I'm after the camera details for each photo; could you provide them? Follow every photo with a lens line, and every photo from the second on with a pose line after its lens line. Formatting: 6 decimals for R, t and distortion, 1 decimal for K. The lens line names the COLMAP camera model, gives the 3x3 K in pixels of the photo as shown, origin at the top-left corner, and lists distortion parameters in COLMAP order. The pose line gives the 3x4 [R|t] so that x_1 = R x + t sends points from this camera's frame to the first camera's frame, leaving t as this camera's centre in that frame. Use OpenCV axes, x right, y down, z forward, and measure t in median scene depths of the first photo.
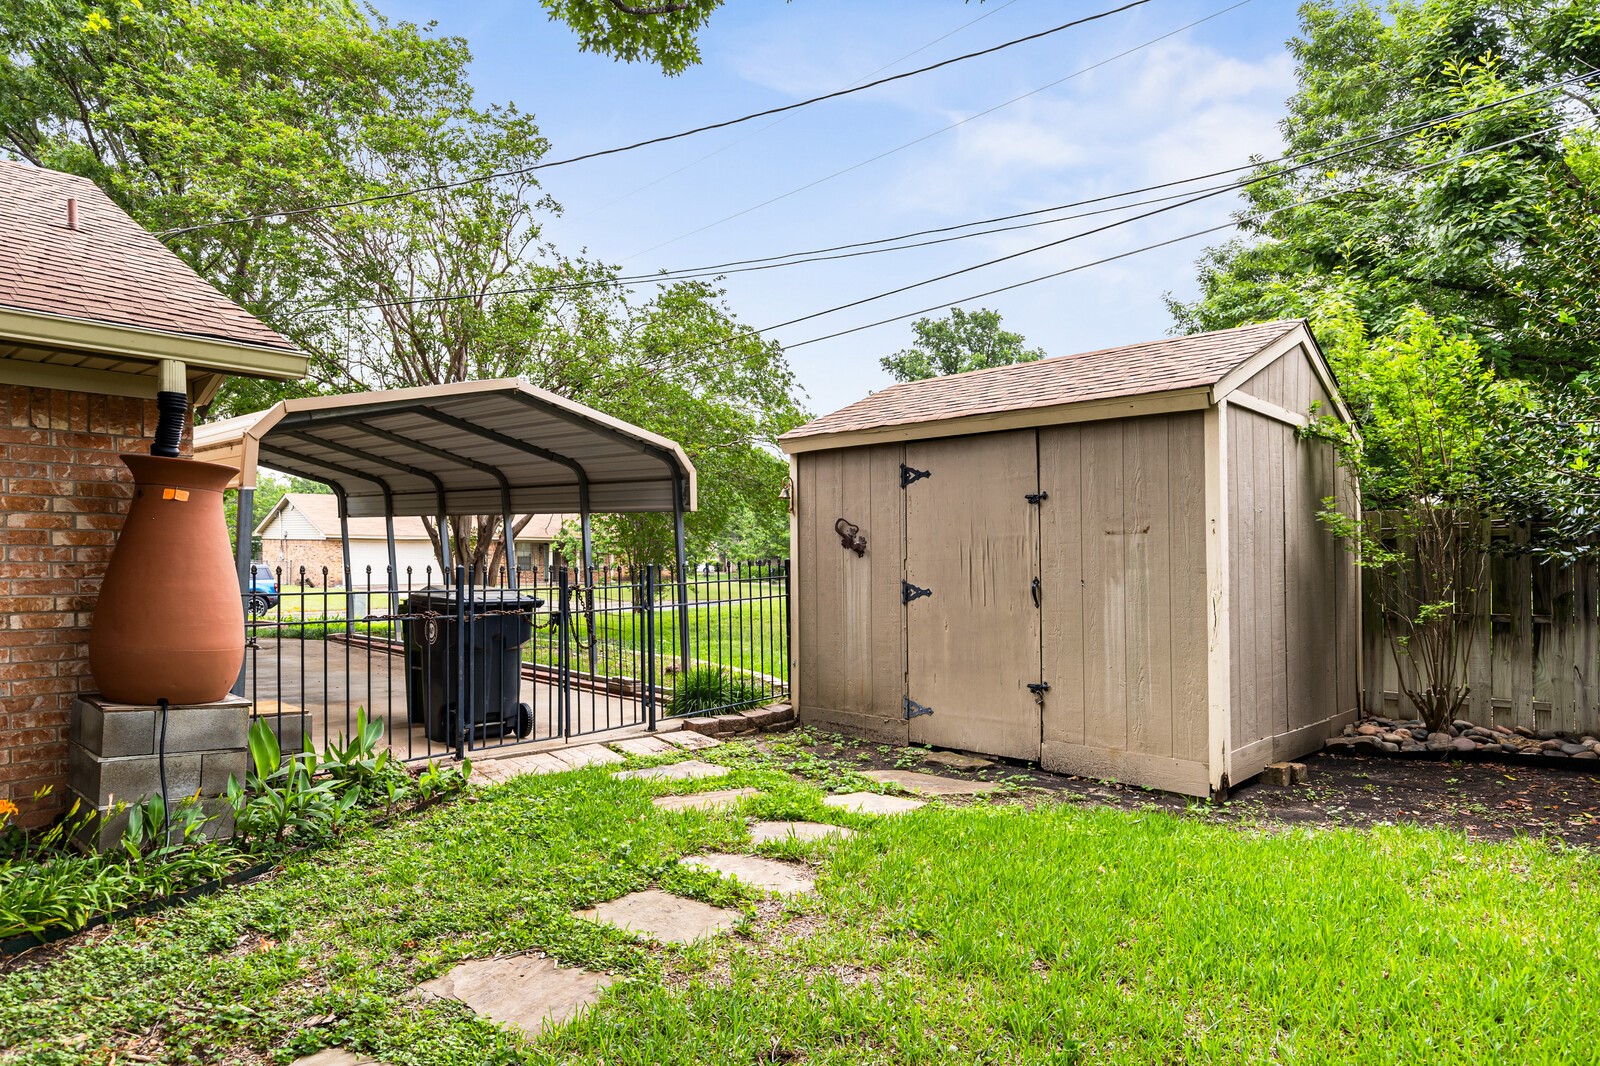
lens RADIAL K [[946.6, 0, 811.9], [0, 946.6, 534.0], [0, 0, 1]] dist [0.003404, 0.002145]
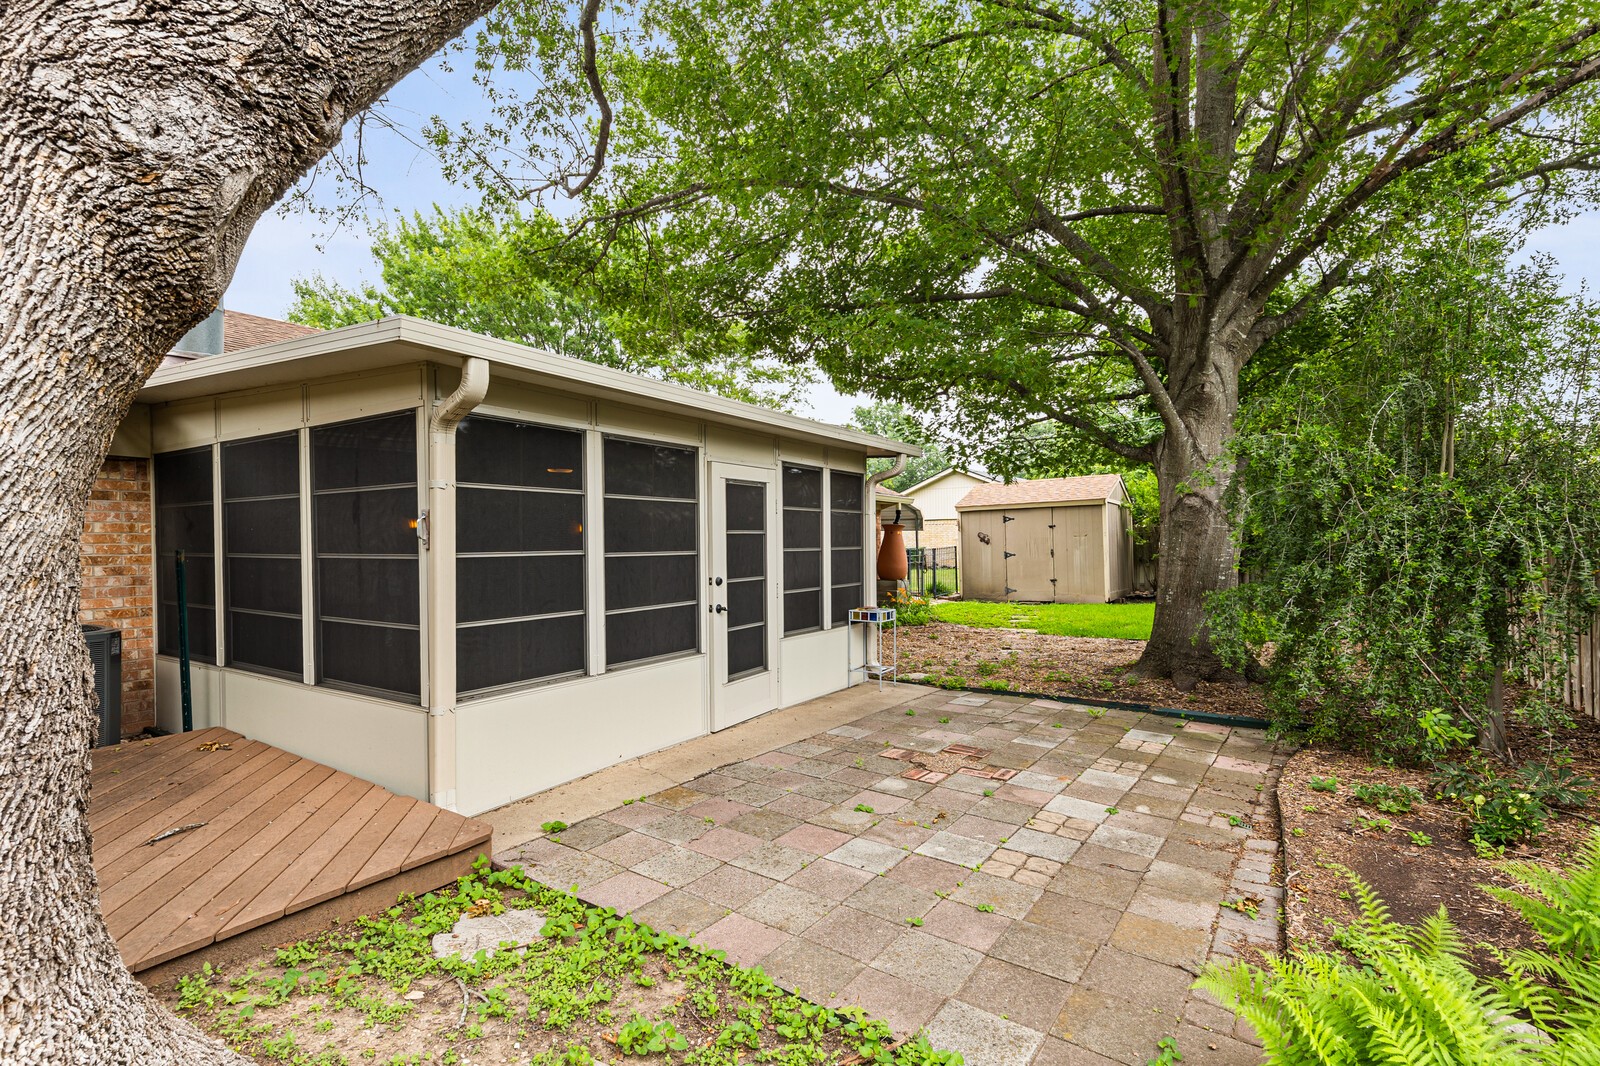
lens RADIAL K [[726.9, 0, 803.1], [0, 726.9, 542.3], [0, 0, 1]] dist [0.009035, -0.000745]
pose [[0.985144, -0.019266, 0.170643, -1.037759], [0.017476, 0.999775, 0.011985, -0.024365], [-0.170836, -0.008825, 0.985260, -1.370954]]
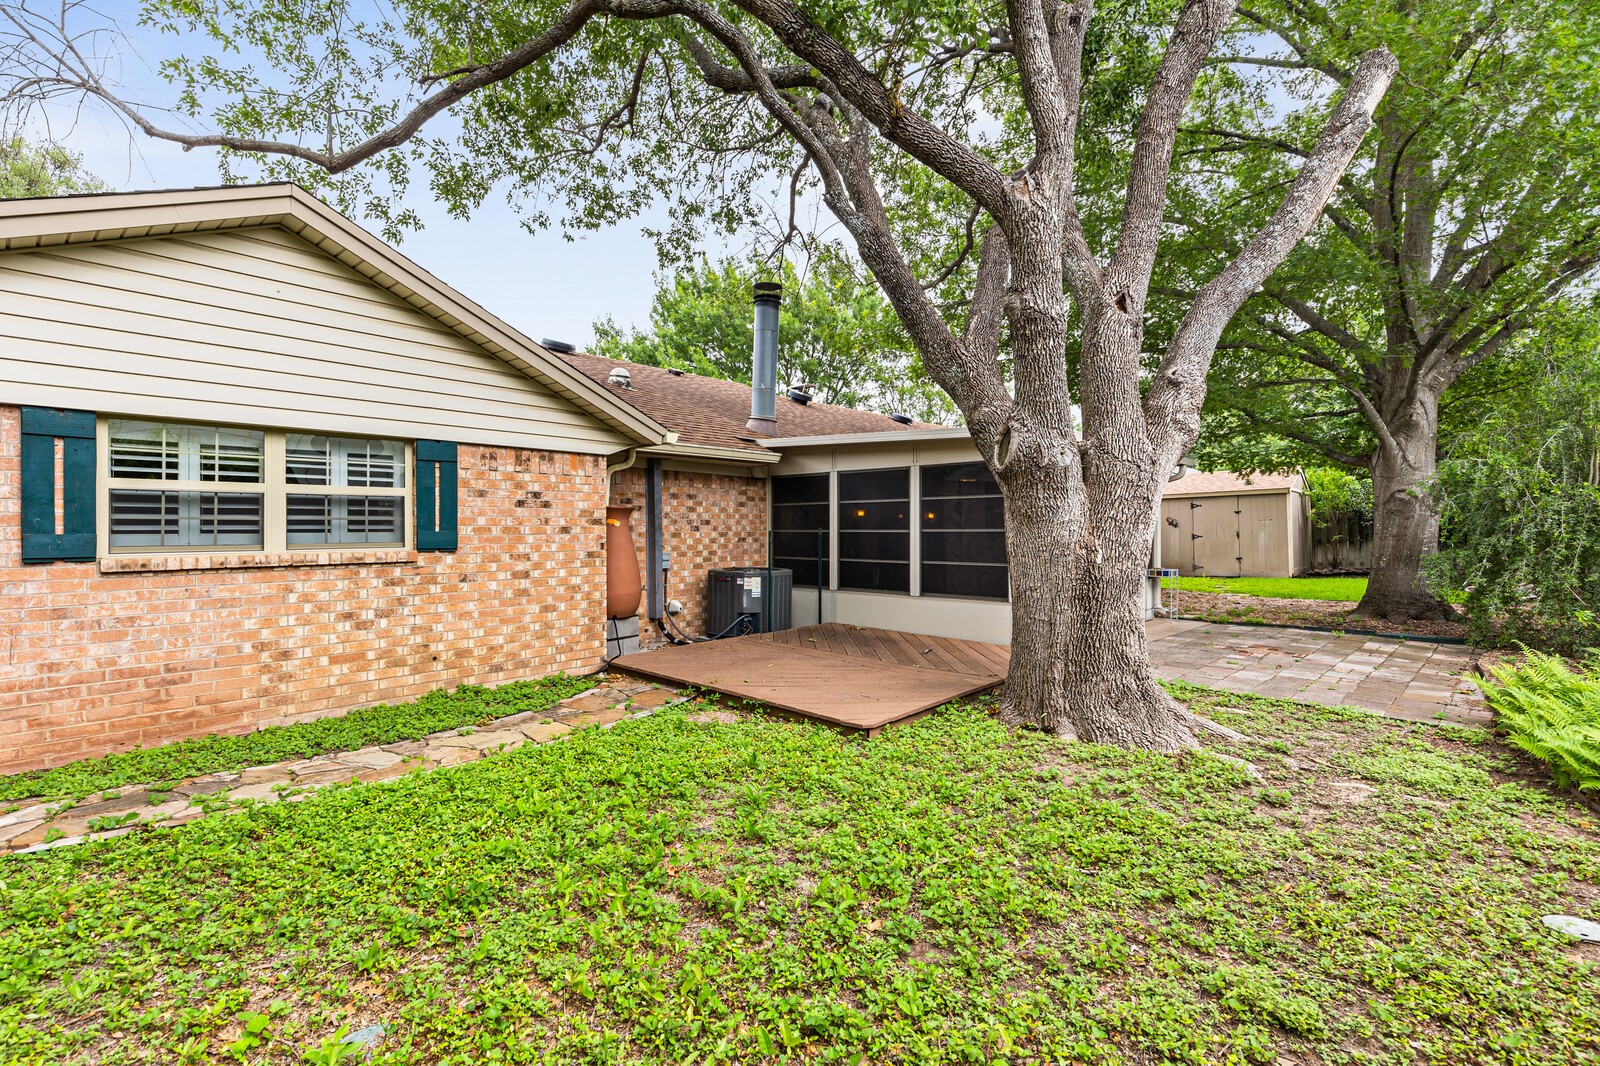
lens RADIAL K [[726.9, 0, 791.2], [0, 726.9, 528.5], [0, 0, 1]] dist [0.009035, -0.000745]
pose [[0.999644, -0.019724, 0.017959, -1.592793], [0.019534, 0.999752, 0.010708, -0.033969], [-0.018166, -0.010353, 0.999781, -1.918306]]
